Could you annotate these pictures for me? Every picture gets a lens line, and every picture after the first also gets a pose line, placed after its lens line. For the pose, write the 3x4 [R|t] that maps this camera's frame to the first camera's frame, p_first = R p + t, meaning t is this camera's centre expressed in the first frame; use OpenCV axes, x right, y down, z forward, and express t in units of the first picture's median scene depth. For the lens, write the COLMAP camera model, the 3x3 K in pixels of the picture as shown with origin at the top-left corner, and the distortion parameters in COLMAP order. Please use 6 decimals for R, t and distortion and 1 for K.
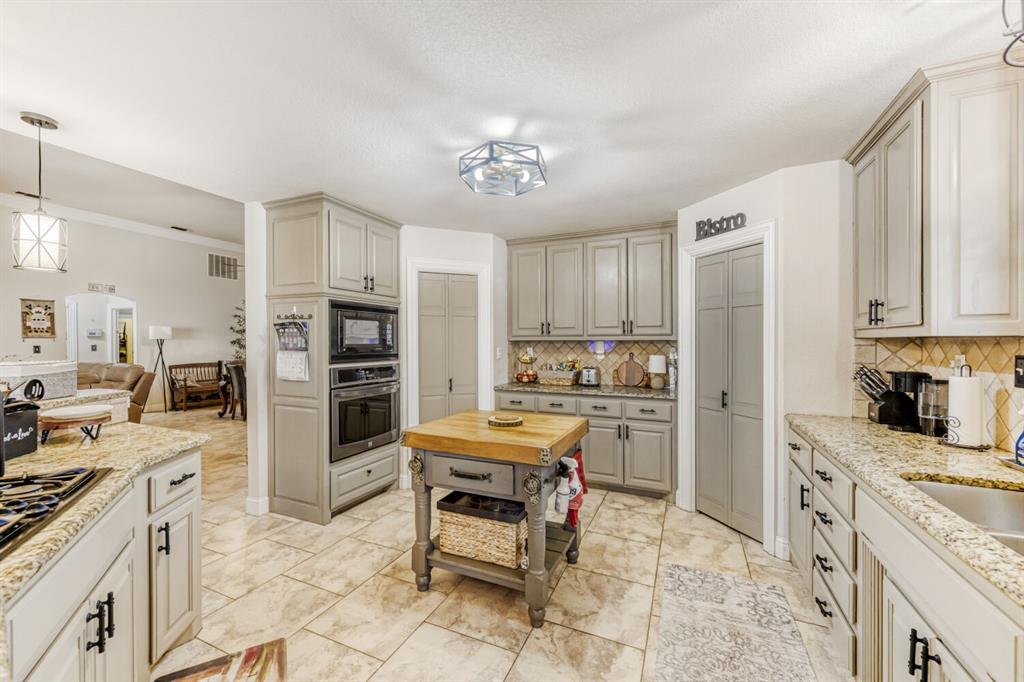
lens RADIAL K [[406.2, 0, 513.6], [0, 406.2, 345.7], [0, 0, 1]] dist [0.008781, -0.000452]
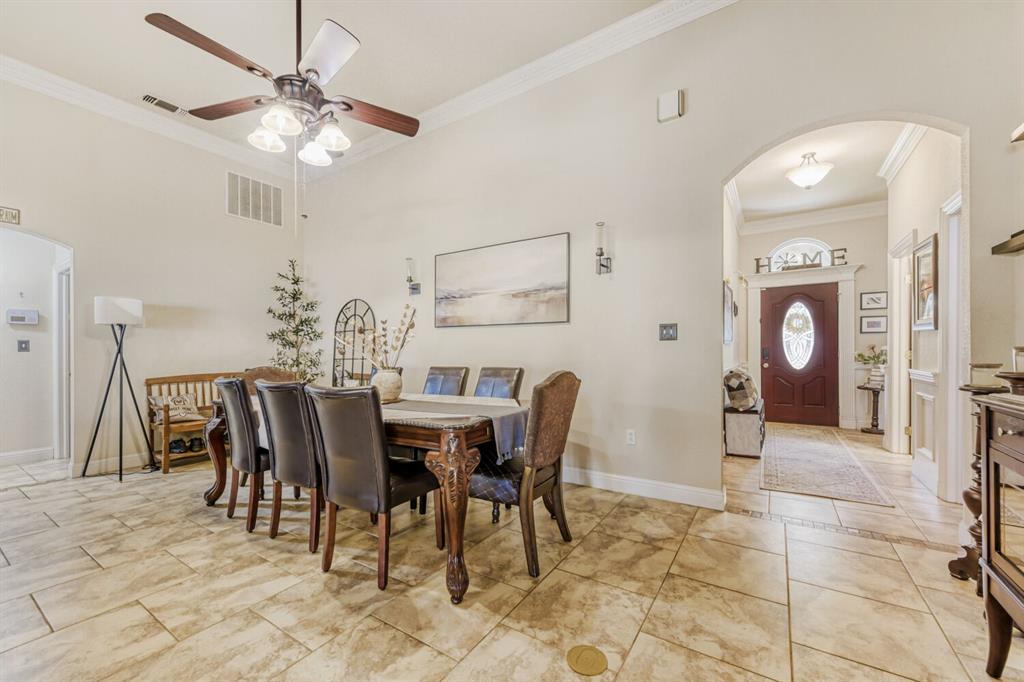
lens RADIAL K [[406.2, 0, 511.6], [0, 406.2, 348.1], [0, 0, 1]] dist [0.008781, -0.000452]
pose [[0.986077, -0.013255, -0.165762, -0.318209], [0.010446, 0.999787, -0.017810, 0.024911], [0.165963, 0.015830, 0.986005, 0.585958]]
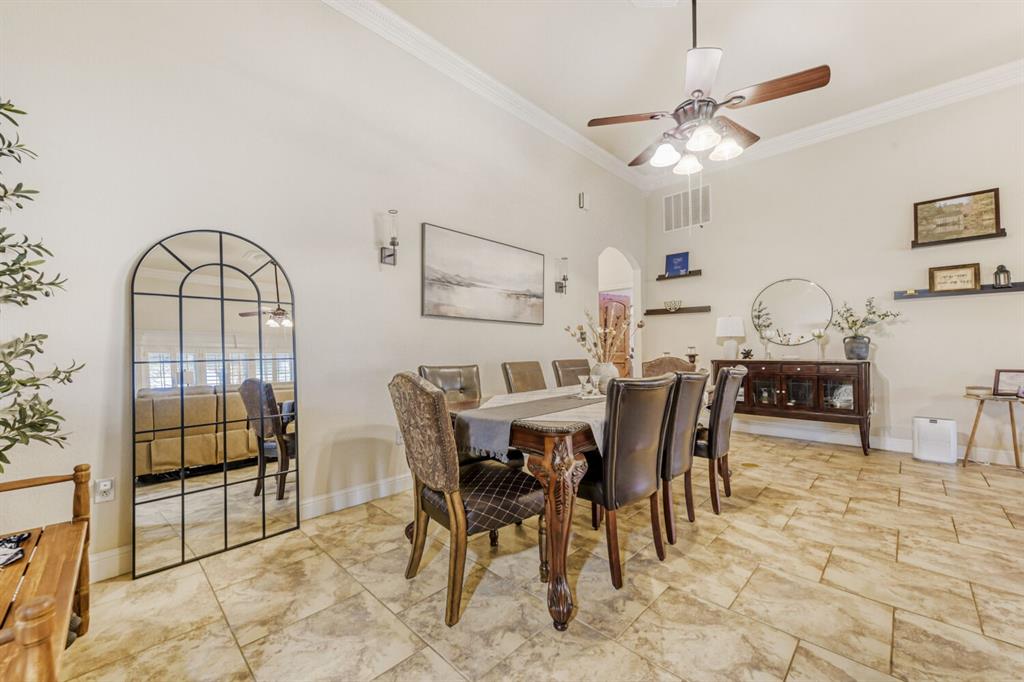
lens RADIAL K [[406.2, 0, 507.0], [0, 406.2, 344.1], [0, 0, 1]] dist [0.008781, -0.000452]
pose [[0.351972, 0.004830, 0.935998, -0.853614], [0.013027, 0.999865, -0.010058, 0.022142], [-0.935920, 0.015734, 0.351862, 0.865184]]
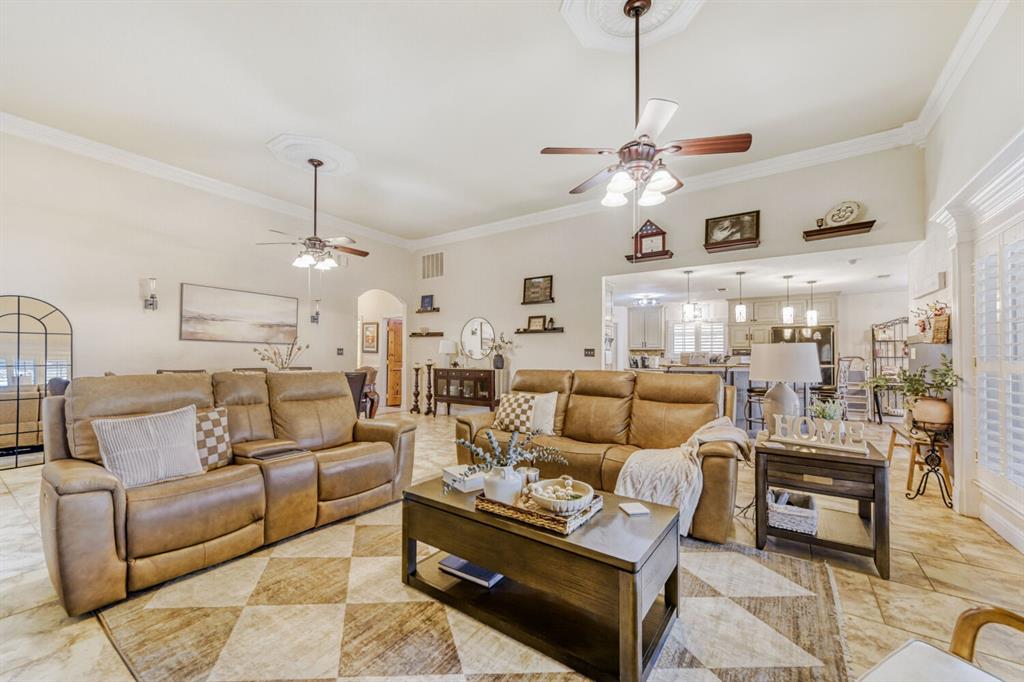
lens RADIAL K [[406.2, 0, 515.6], [0, 406.2, 350.0], [0, 0, 1]] dist [0.008781, -0.000452]
pose [[0.171001, 0.015667, 0.985146, -1.067147], [0.001305, 0.999869, -0.016127, 0.016574], [-0.985270, 0.004043, 0.170959, 0.431030]]
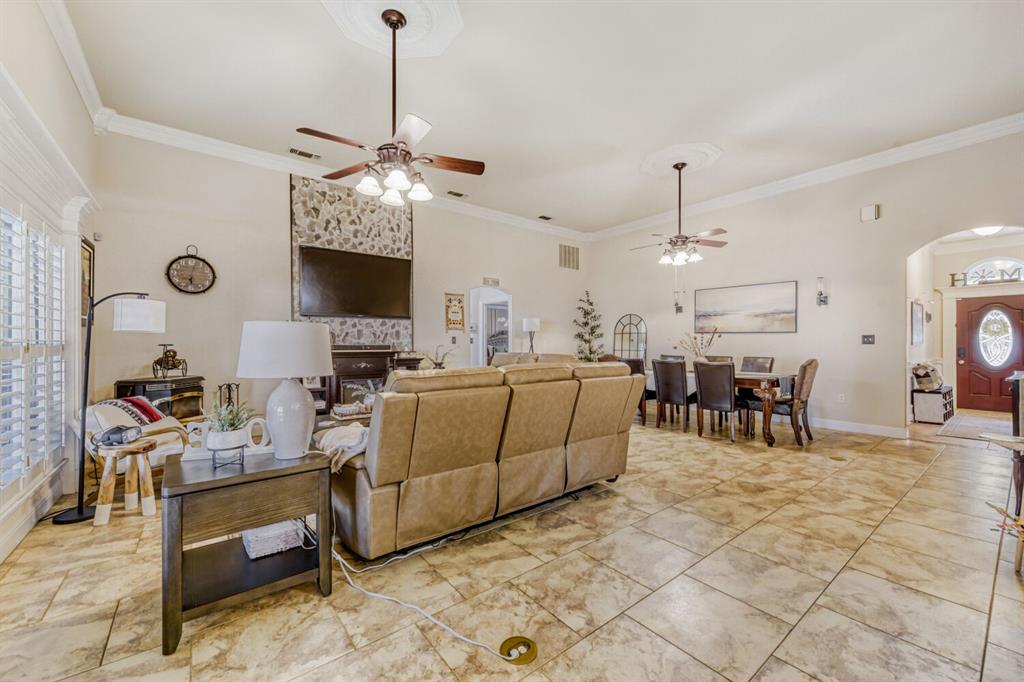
lens RADIAL K [[406.2, 0, 511.6], [0, 406.2, 336.5], [0, 0, 1]] dist [0.008781, -0.000452]
pose [[0.881522, -0.006768, -0.472094, -0.435399], [-0.005911, 0.999661, -0.025369, 0.020606], [0.472106, 0.025154, 0.881183, 0.116457]]
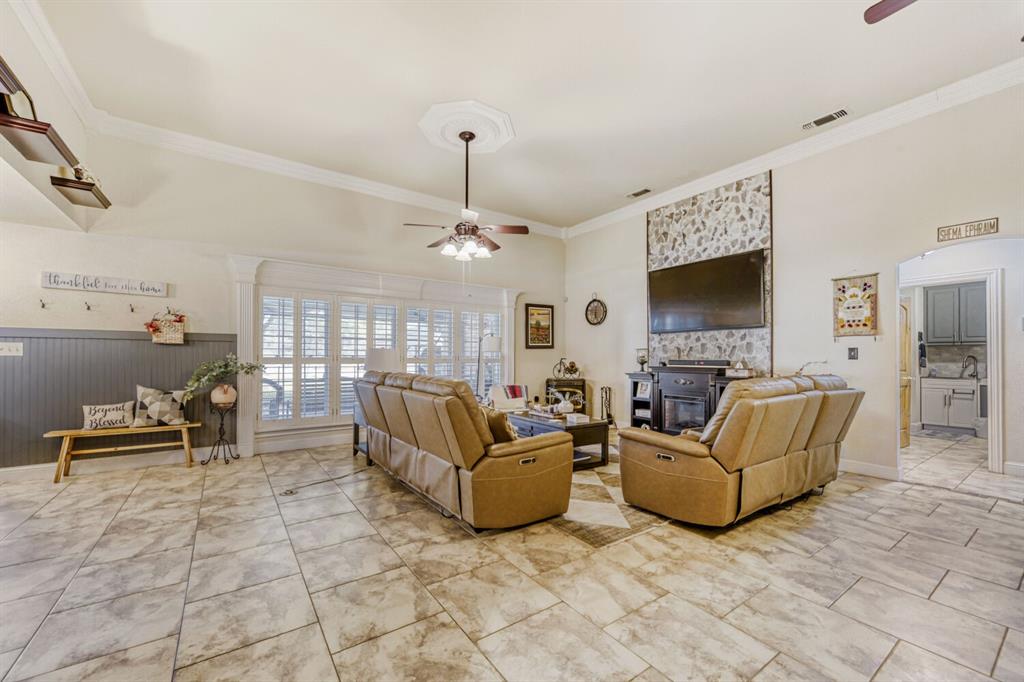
lens RADIAL K [[406.2, 0, 510.9], [0, 406.2, 349.0], [0, 0, 1]] dist [0.008781, -0.000452]
pose [[-0.521711, -0.019317, -0.852904, -0.275200], [-0.012402, 0.999810, -0.015059, 0.014793], [0.853032, 0.002721, -0.521851, 0.719231]]
